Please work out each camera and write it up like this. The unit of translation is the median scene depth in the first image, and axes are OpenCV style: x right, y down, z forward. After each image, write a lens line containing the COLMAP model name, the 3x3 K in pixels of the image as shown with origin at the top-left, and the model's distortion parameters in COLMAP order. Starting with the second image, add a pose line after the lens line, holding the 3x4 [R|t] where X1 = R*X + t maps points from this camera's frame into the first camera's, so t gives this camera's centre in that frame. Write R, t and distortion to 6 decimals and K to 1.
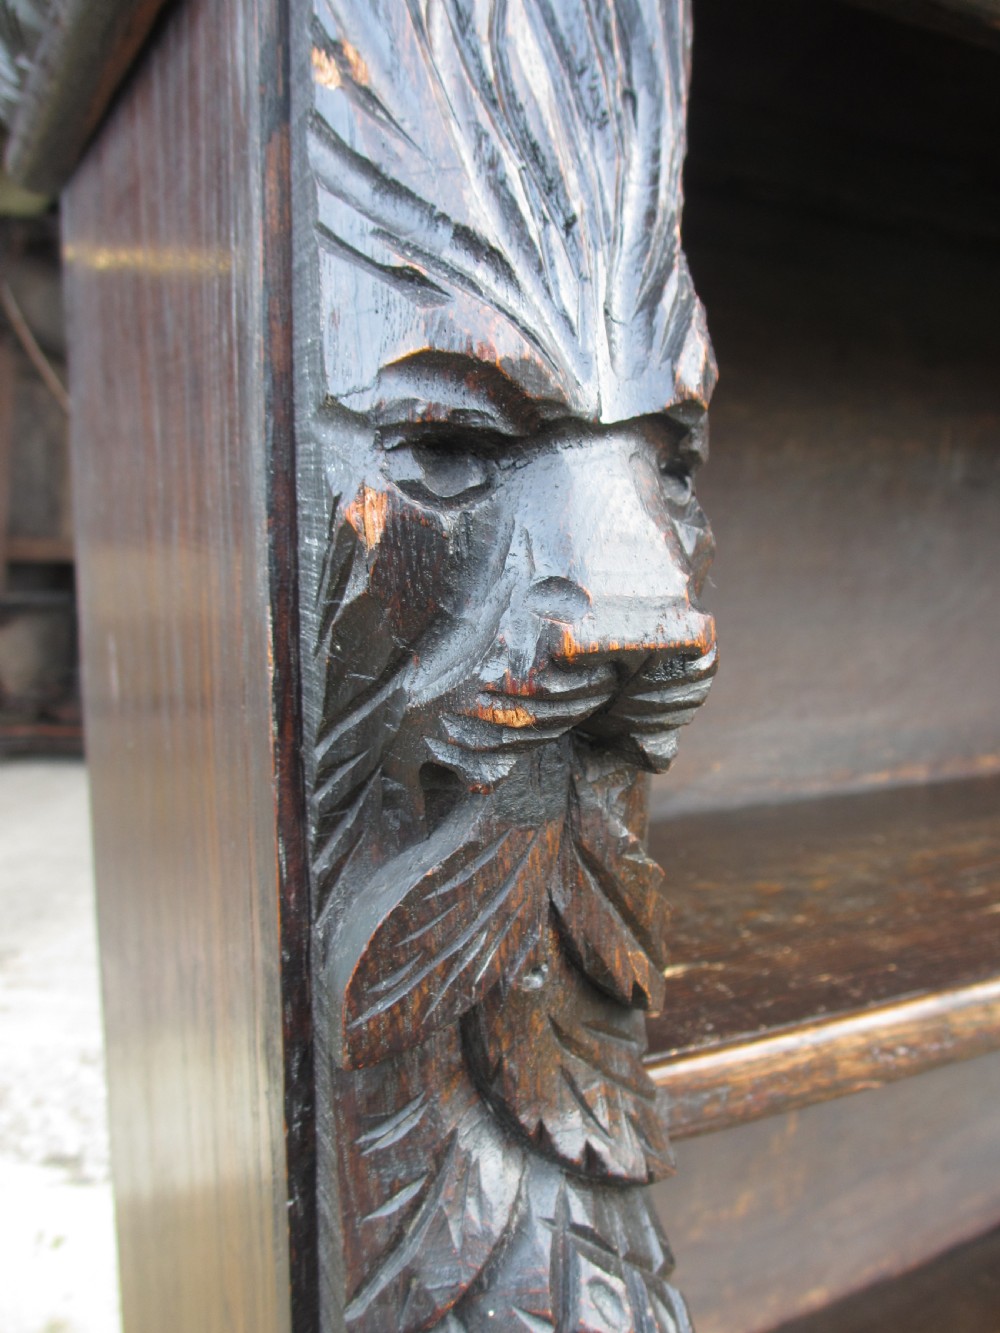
lens RADIAL K [[1102.2, 0, 499.8], [0, 1102.2, 685.4], [0, 0, 1]] dist [-0.009128, -0.045817]
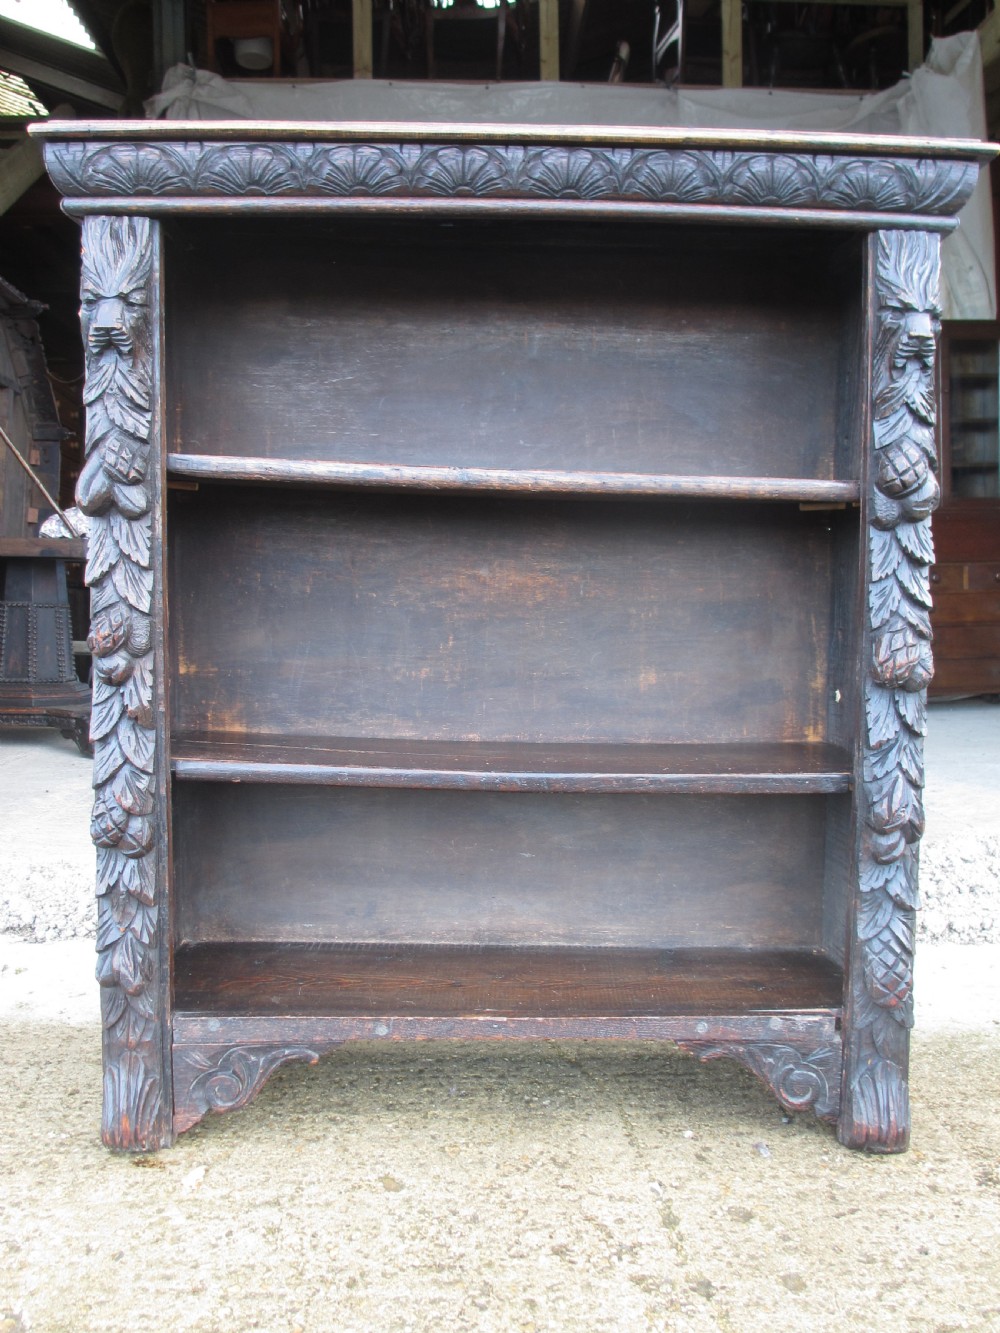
lens RADIAL K [[1115.0, 0, 503.1], [0, 1115.0, 664.8], [0, 0, 1]] dist [-0.055210, 0.011312]
pose [[0.889865, 0.028895, -0.455308, 5.160287], [-0.068115, 0.995221, -0.069965, 2.220936], [0.451111, 0.093273, 0.887581, -3.534738]]
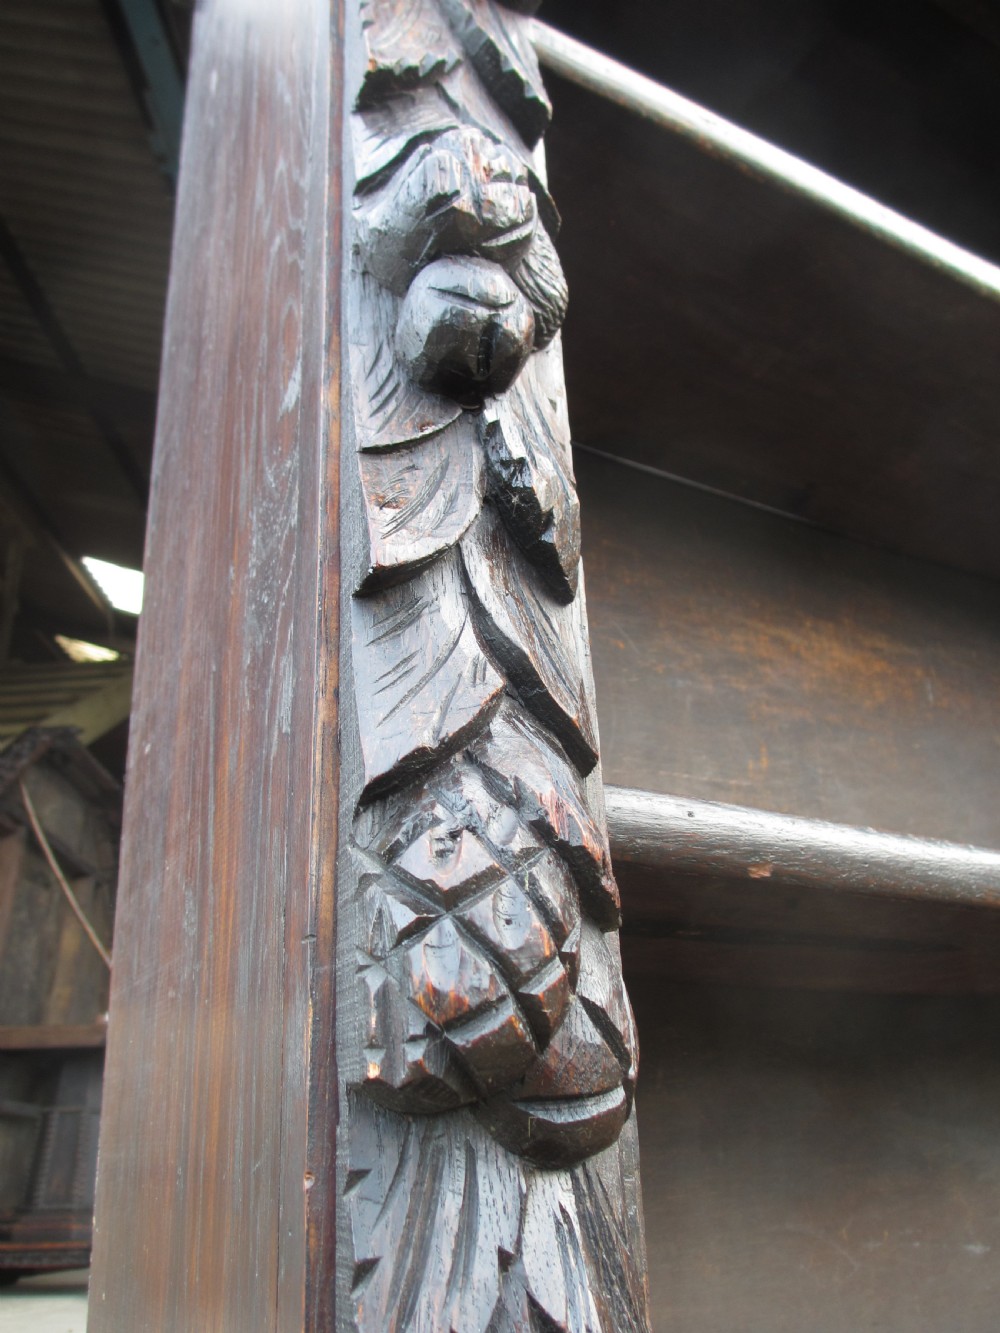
lens RADIAL K [[1103.8, 0, 500.0], [0, 1103.8, 666.5], [0, 0, 1]] dist [-0.044807, 0.003485]
pose [[0.997397, -0.062410, 0.036111, -0.076900], [0.071968, 0.831009, -0.551584, 3.317588], [0.004416, 0.552747, 0.833337, 0.256918]]
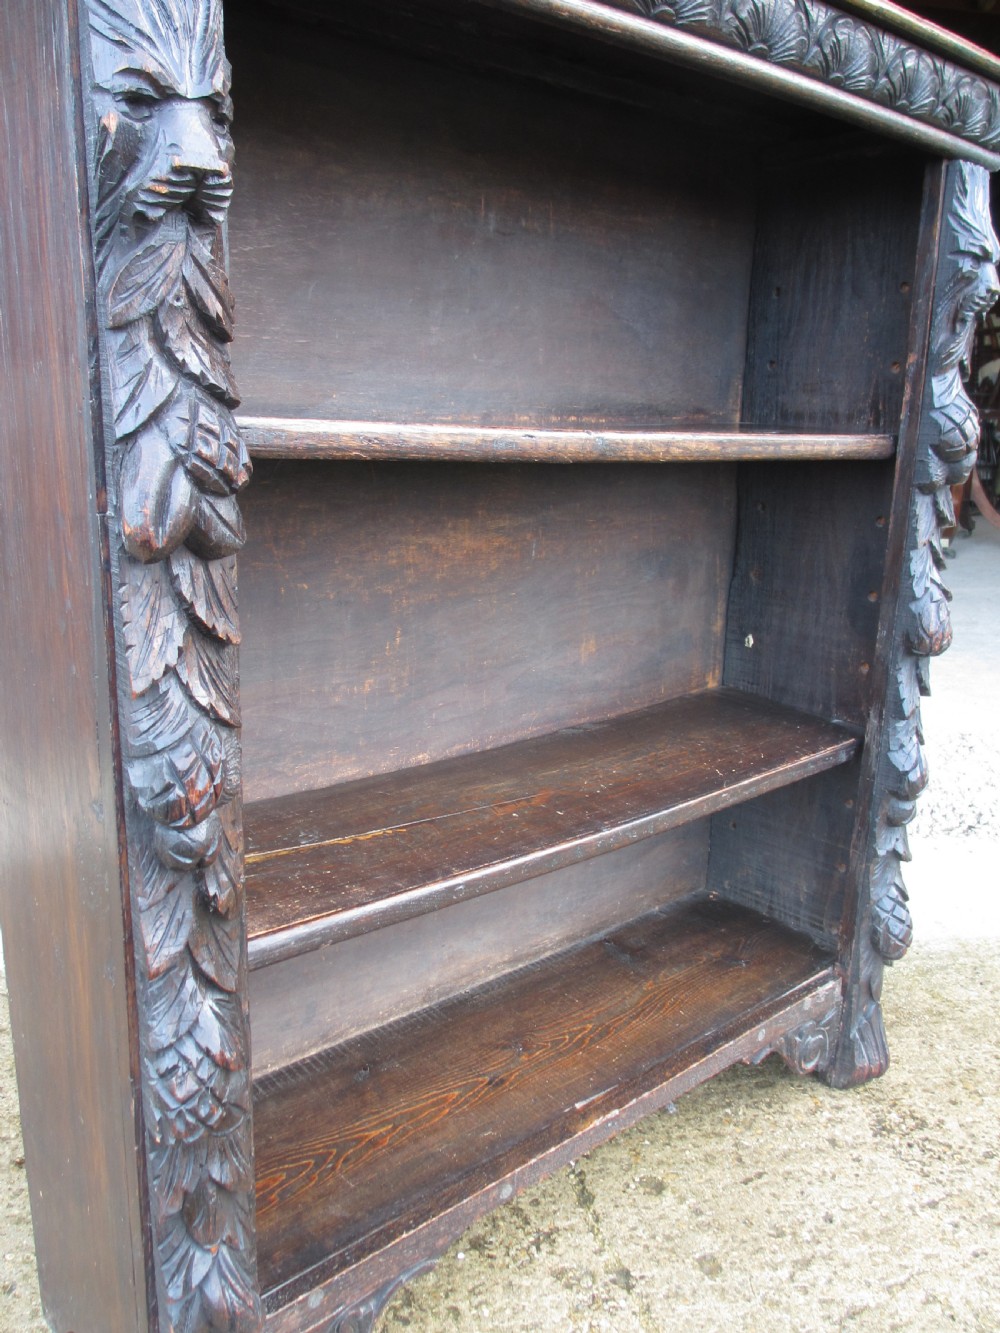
lens RADIAL K [[1113.3, 0, 498.3], [0, 1113.3, 662.7], [0, 0, 1]] dist [-0.057374, 0.033017]
pose [[0.975116, -0.043367, 0.217413, 0.198814], [0.021677, 0.994632, 0.101175, 1.024369], [-0.220634, -0.093945, 0.970822, -2.277149]]
